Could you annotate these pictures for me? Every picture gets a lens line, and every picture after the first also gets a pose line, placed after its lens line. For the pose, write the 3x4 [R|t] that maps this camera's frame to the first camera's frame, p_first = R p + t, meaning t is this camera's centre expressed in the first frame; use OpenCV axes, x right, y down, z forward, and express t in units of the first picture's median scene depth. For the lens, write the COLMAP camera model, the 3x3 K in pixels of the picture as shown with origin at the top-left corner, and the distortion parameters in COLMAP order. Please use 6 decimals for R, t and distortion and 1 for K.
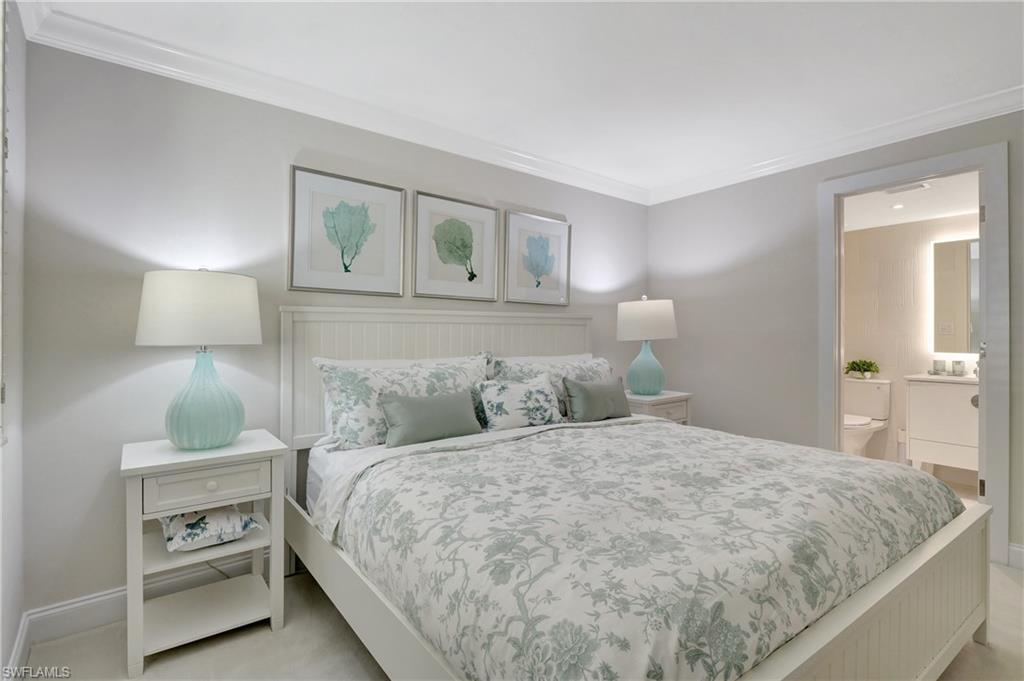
lens RADIAL K [[490.4, 0, 523.6], [0, 490.4, 329.0], [0, 0, 1]] dist [-0.001051, -0.008621]
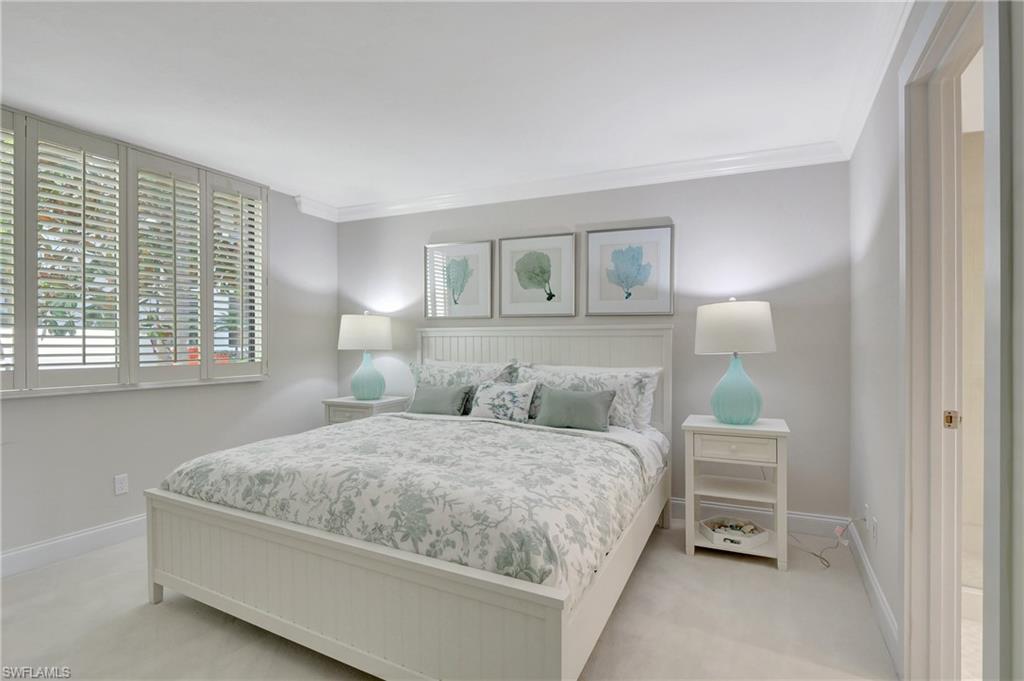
lens RADIAL K [[499.7, 0, 511.8], [0, 499.7, 345.0], [0, 0, 1]] dist [0.009640, -0.017603]
pose [[0.451988, 0.004379, -0.892013, 1.019124], [0.002919, 0.999975, 0.006388, 0.001710], [0.892019, -0.005491, 0.451964, 0.406896]]
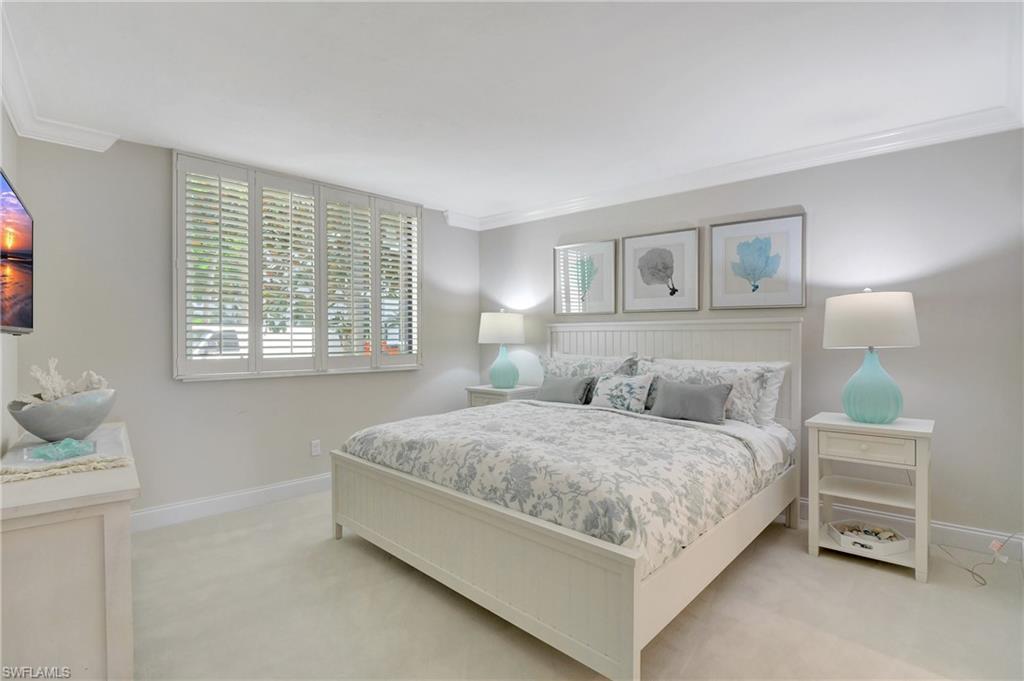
lens RADIAL K [[497.7, 0, 514.1], [0, 497.7, 340.6], [0, 0, 1]] dist [-0.003664, -0.008583]
pose [[0.177211, 0.006018, -0.984155, 1.127195], [0.005847, 0.999957, 0.007168, 0.002573], [0.984156, -0.007025, 0.177168, 0.436596]]
